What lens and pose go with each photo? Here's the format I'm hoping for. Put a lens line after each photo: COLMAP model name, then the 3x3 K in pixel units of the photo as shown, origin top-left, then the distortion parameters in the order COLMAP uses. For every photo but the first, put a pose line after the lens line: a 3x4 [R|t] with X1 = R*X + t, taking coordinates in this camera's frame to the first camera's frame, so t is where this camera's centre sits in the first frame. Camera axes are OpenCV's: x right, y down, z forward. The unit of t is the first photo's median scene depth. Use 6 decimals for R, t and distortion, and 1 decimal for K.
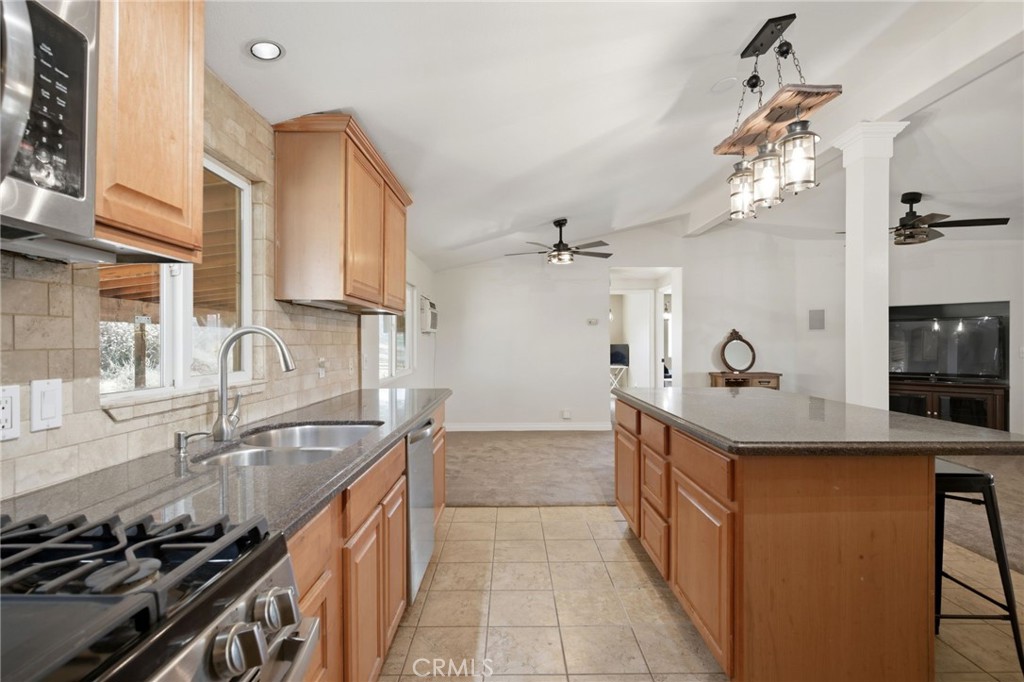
lens RADIAL K [[493.6, 0, 510.4], [0, 493.6, 345.5], [0, 0, 1]] dist [-0.000853, 0.000574]
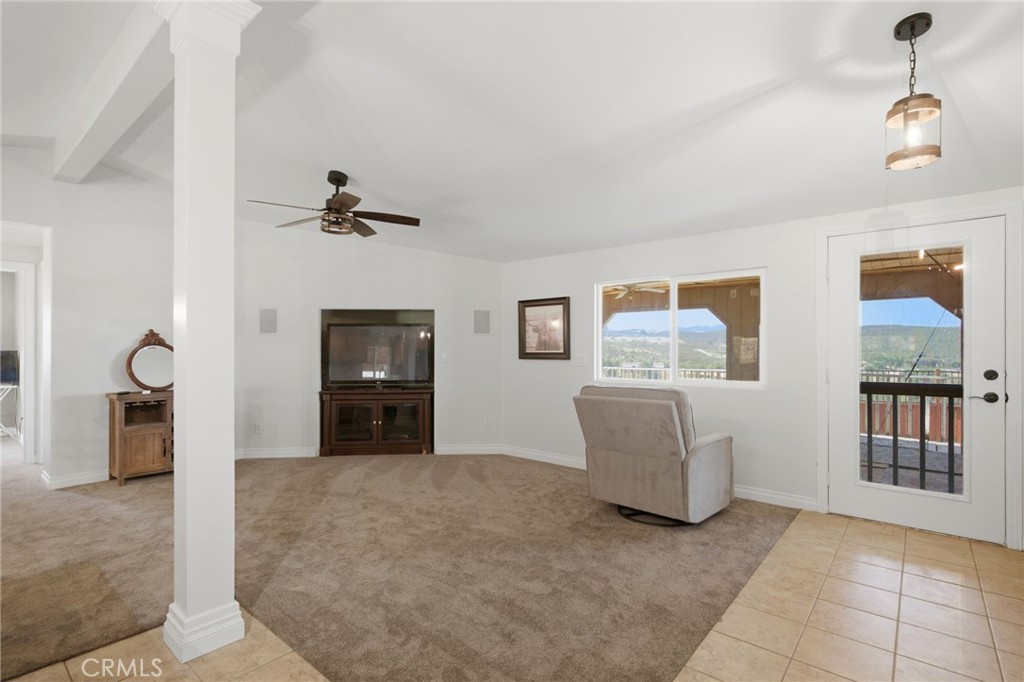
lens RADIAL K [[490.0, 0, 507.4], [0, 490.0, 347.0], [0, 0, 1]] dist [0.000805, -0.000539]
pose [[0.647394, 0.002098, 0.762153, 0.359520], [0.002059, 0.999988, -0.004502, -0.006081], [-0.762153, 0.004484, 0.647381, 0.233574]]
